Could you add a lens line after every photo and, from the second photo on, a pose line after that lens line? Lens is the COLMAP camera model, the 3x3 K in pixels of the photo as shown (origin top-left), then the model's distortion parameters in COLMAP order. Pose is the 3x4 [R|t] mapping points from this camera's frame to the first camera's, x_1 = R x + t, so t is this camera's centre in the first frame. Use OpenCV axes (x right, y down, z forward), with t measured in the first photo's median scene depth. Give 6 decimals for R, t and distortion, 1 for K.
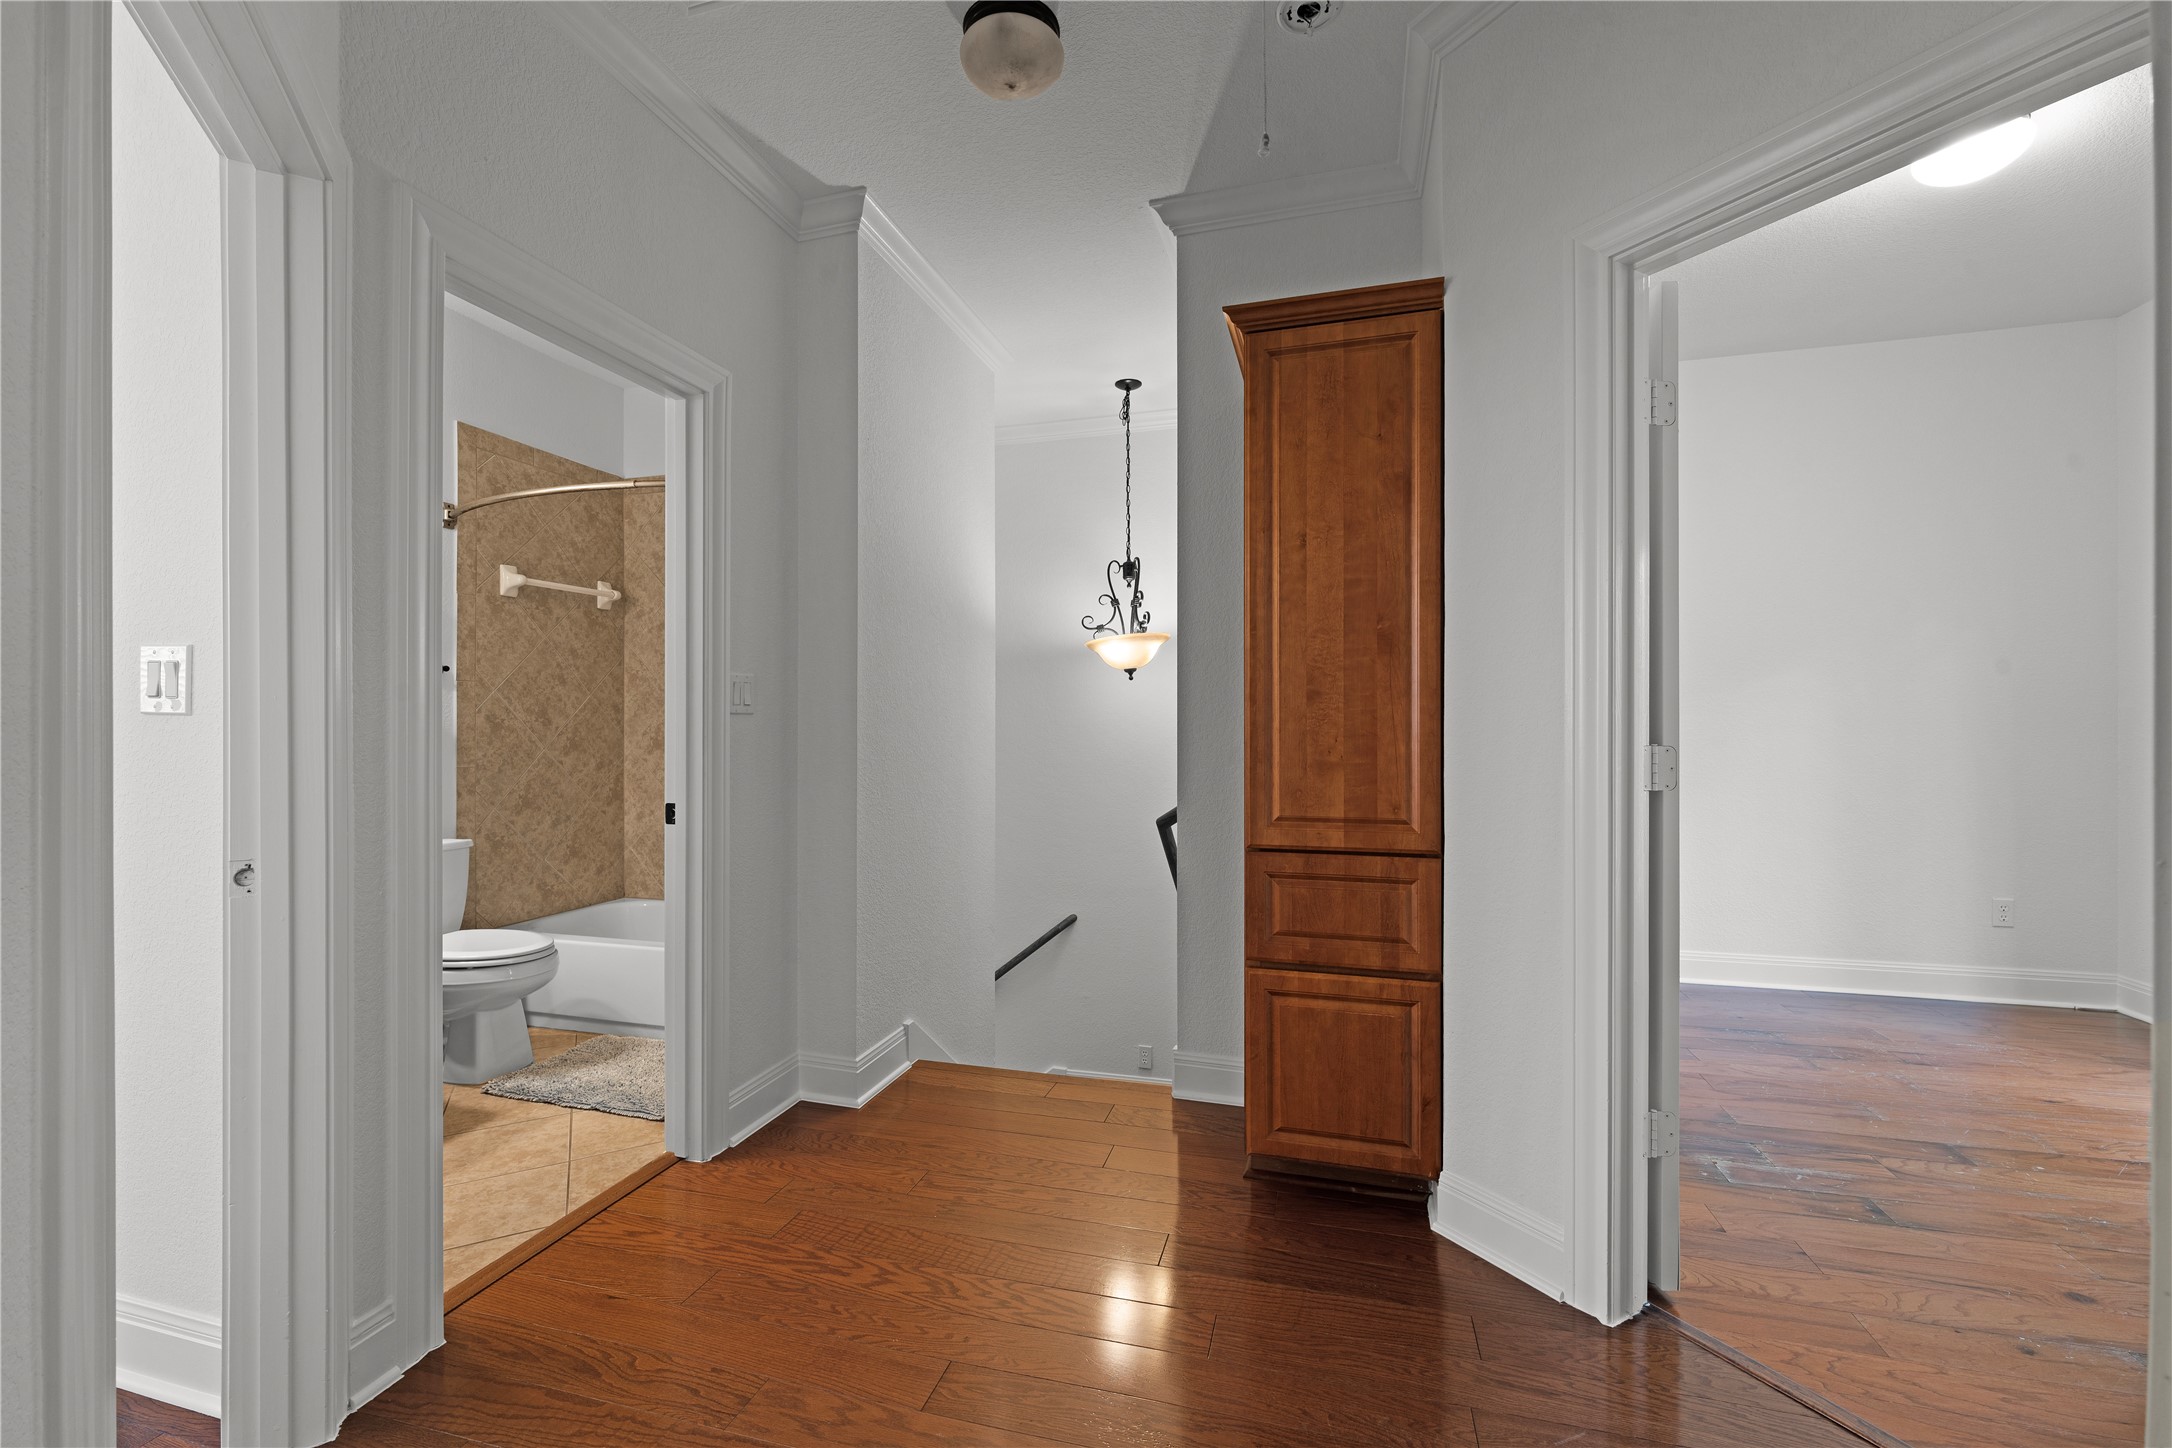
lens RADIAL K [[893.3, 0, 1093.2], [0, 893.3, 736.3], [0, 0, 1]] dist [0.003732, -0.000252]
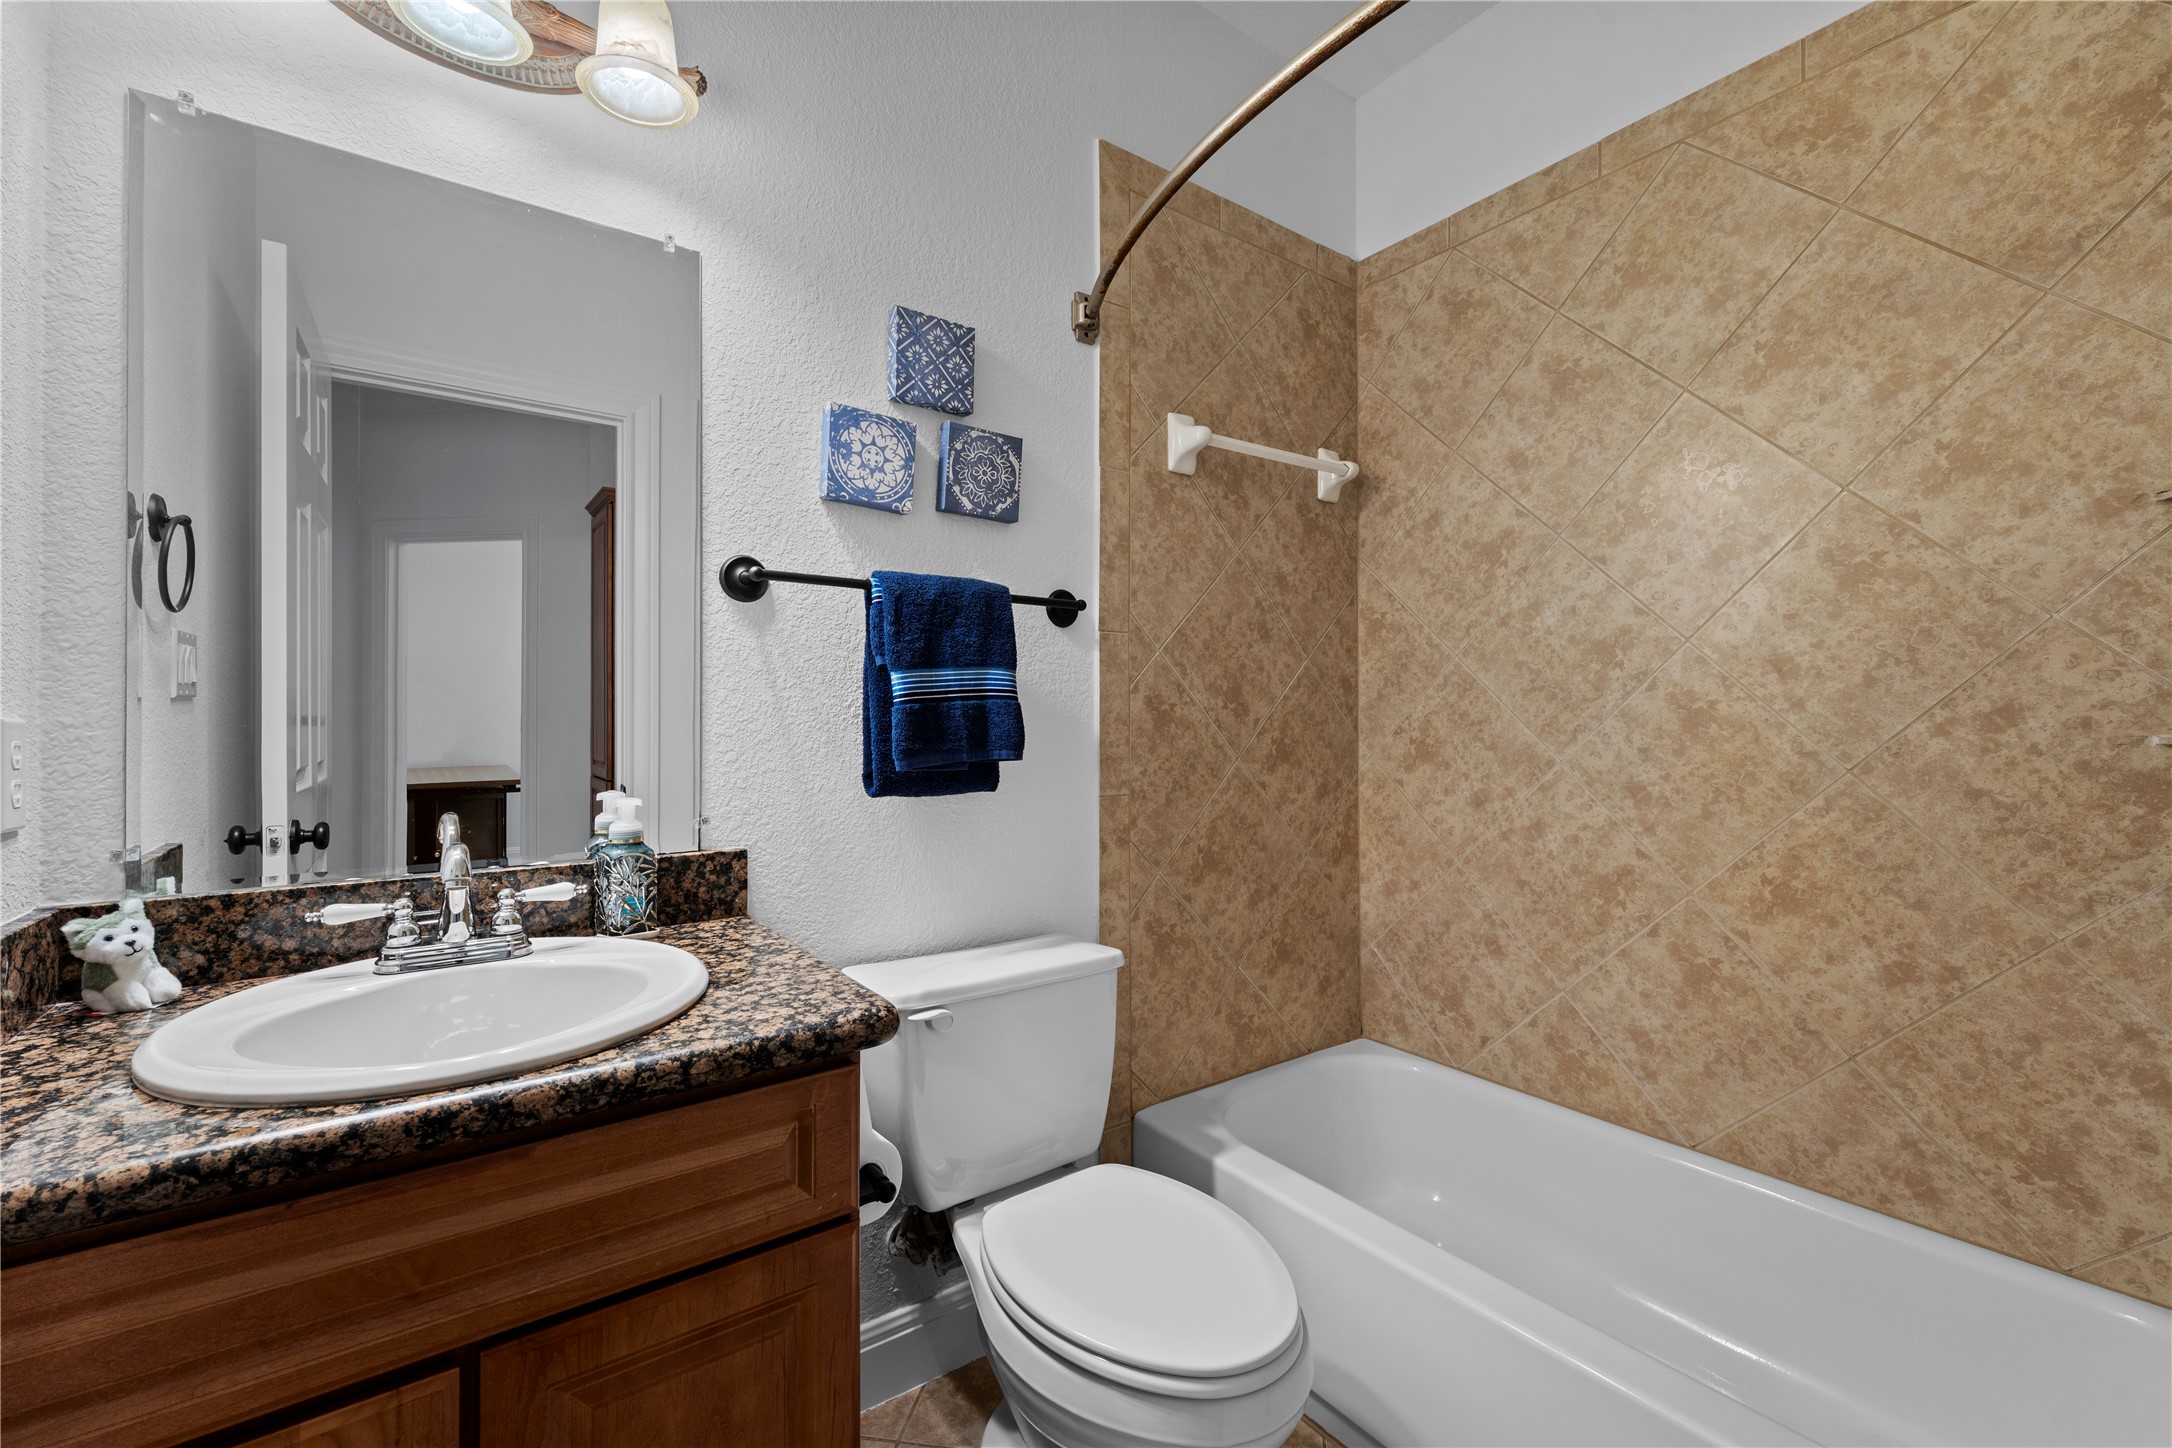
lens RADIAL K [[885.8, 0, 1081.8], [0, 885.8, 726.1], [0, 0, 1]] dist [0.003011, -0.010740]
pose [[0.778605, -0.008491, -0.627457, -0.348627], [0.001667, 0.999933, -0.011463, -0.000273], [0.627512, 0.007879, 0.778567, 0.521901]]
